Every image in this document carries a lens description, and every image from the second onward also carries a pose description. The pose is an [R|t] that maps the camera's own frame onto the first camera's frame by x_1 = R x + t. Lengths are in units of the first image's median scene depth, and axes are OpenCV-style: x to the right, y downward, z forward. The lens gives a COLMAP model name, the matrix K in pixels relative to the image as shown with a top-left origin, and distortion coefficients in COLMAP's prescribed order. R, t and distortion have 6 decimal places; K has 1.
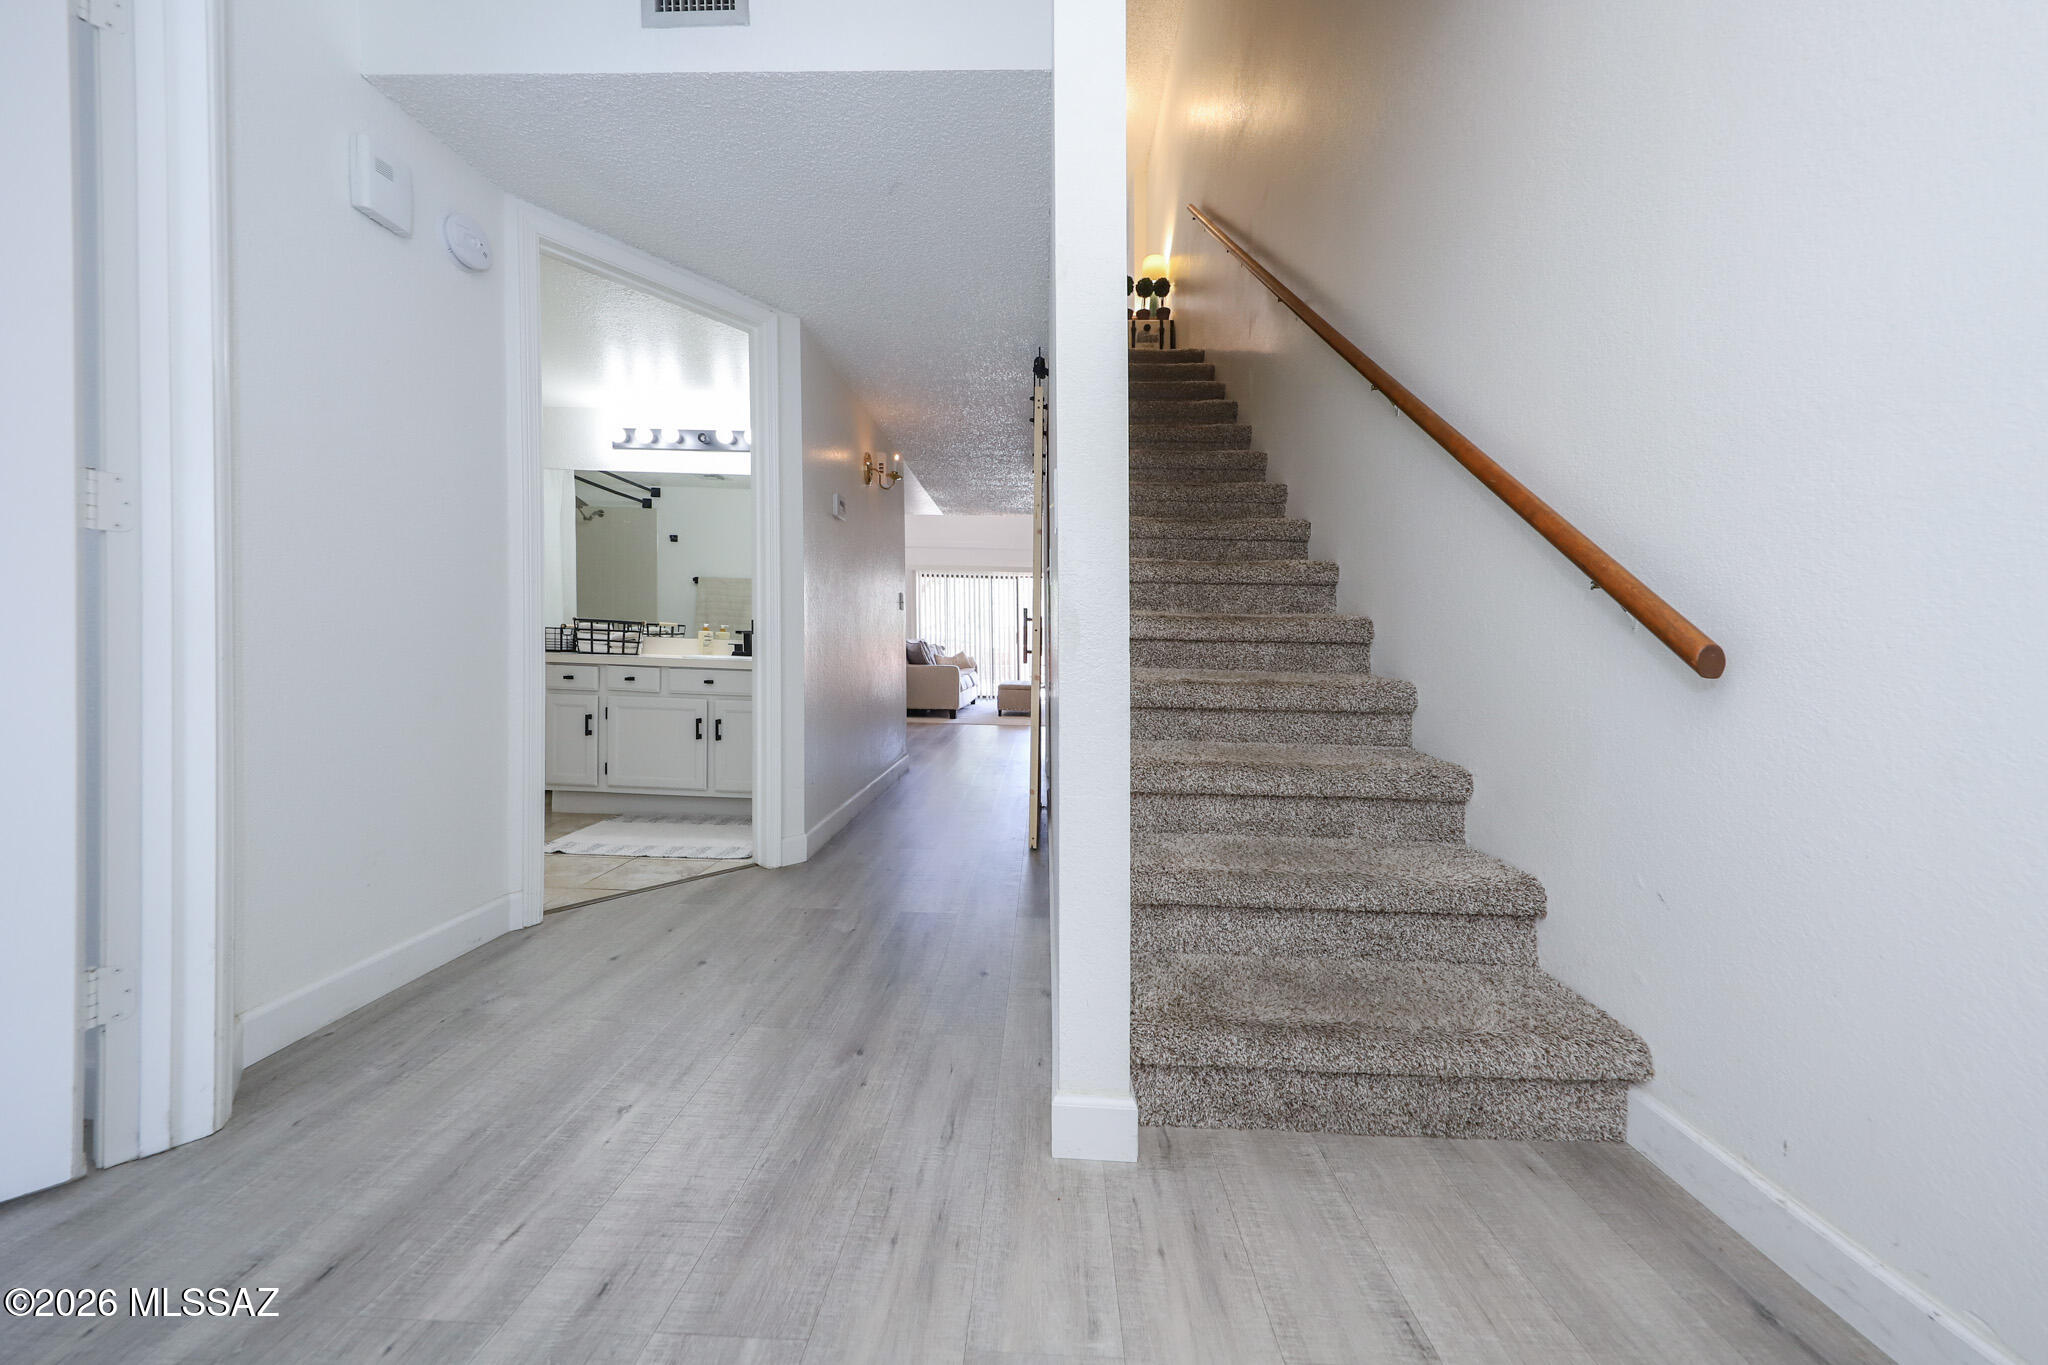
lens RADIAL K [[673.5, 0, 1020.5], [0, 673.5, 656.9], [0, 0, 1]] dist [-0.007224, 0.000137]
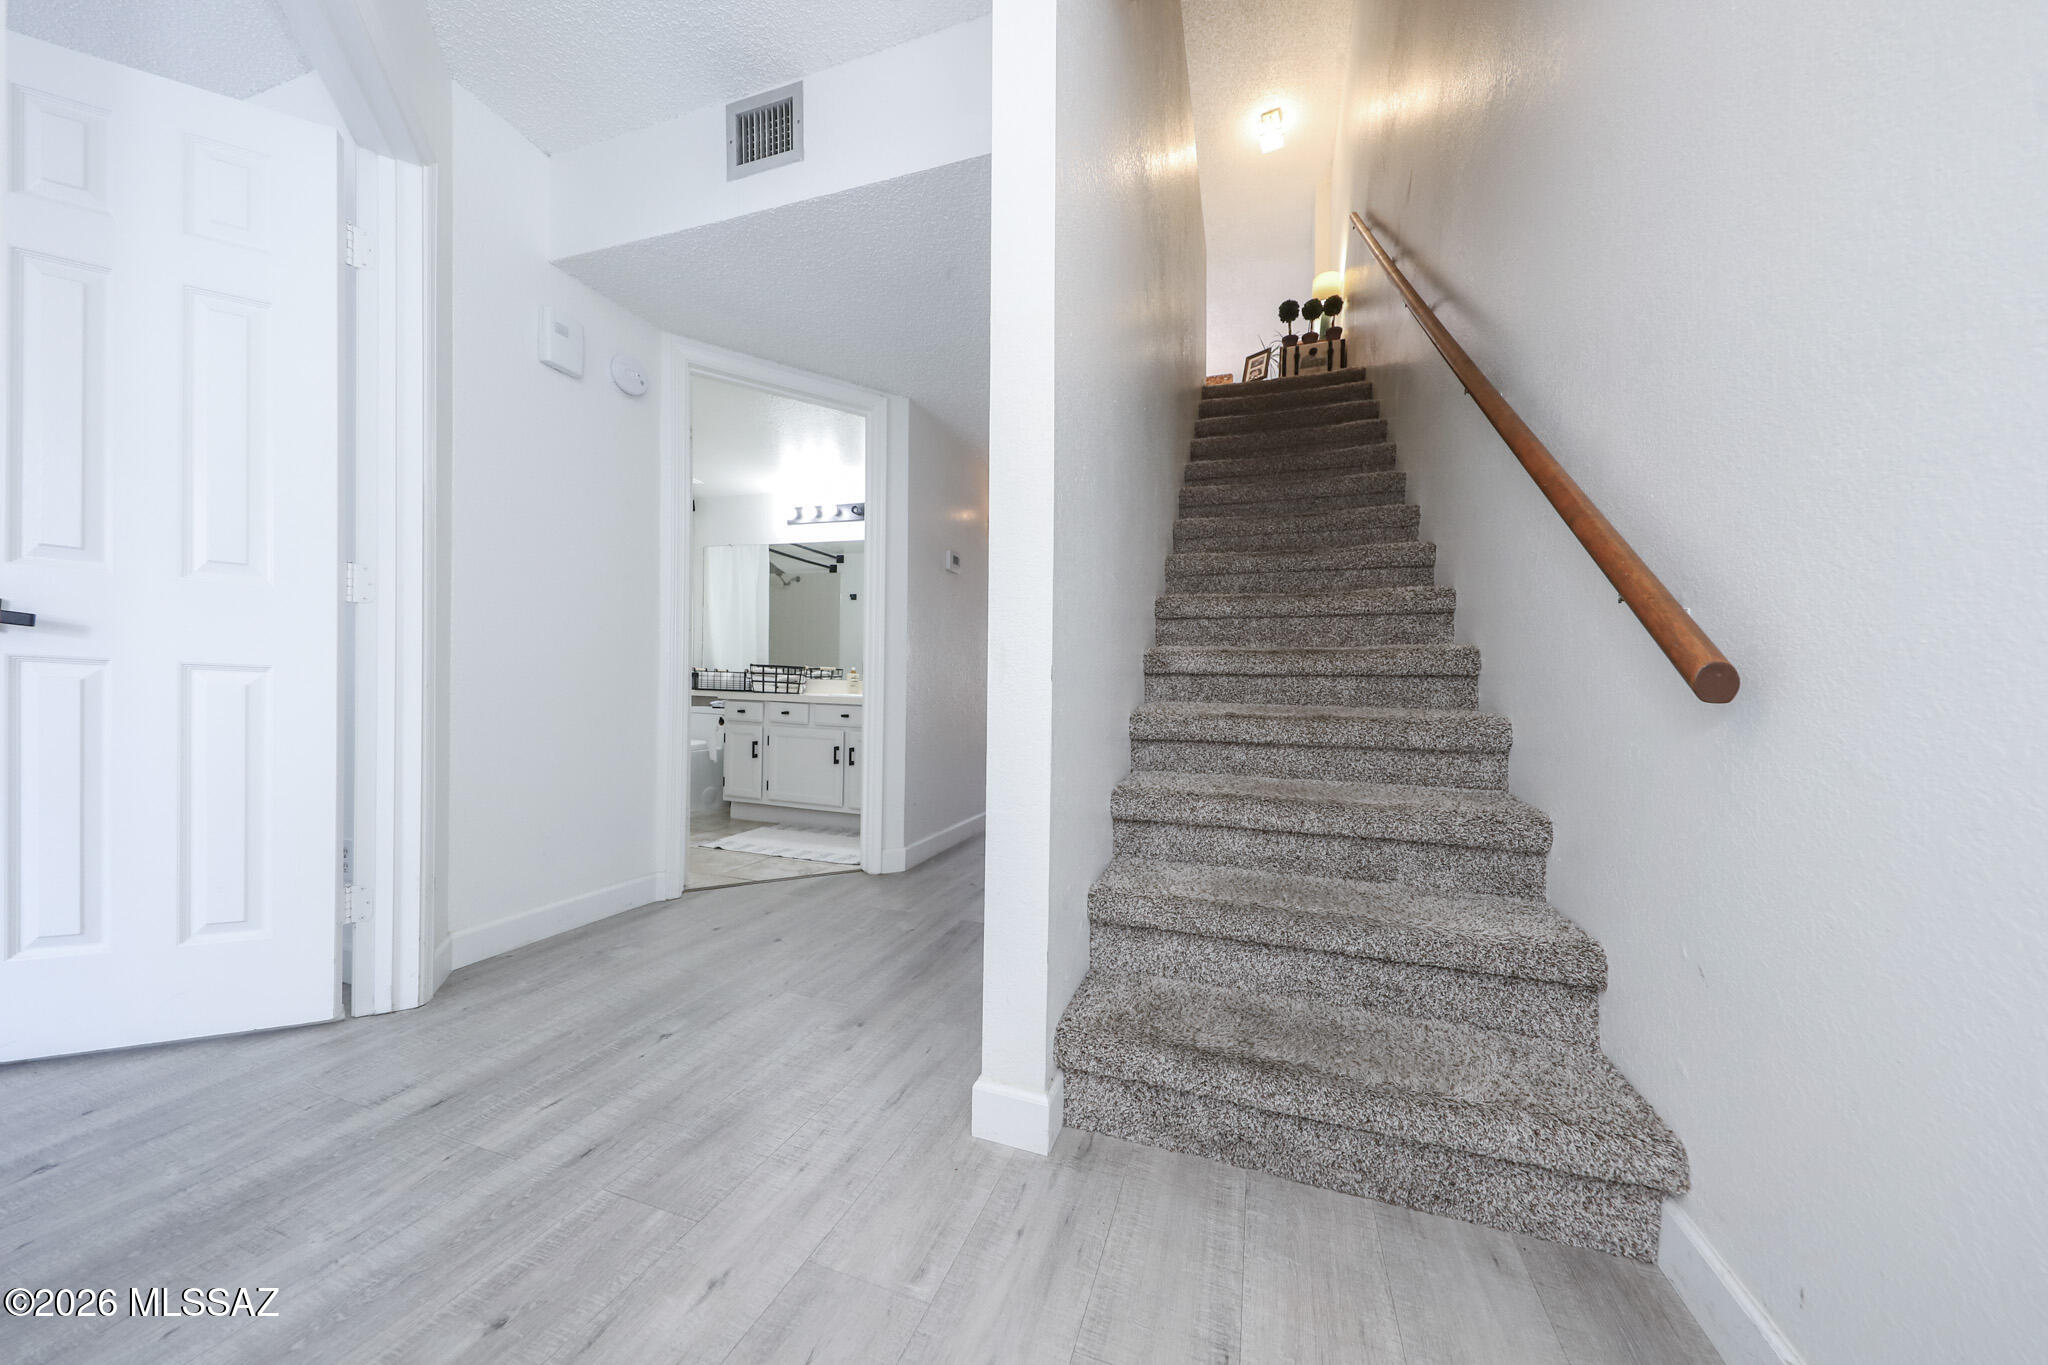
lens RADIAL K [[642.5, 0, 1022.3], [0, 642.5, 702.8], [0, 0, 1]] dist [0.000290, 0.000046]
pose [[0.958071, 0.000284, -0.286531, 0.292203], [0.000352, 0.999998, 0.002169, 0.021523], [0.286531, -0.002179, 0.958068, 0.008343]]
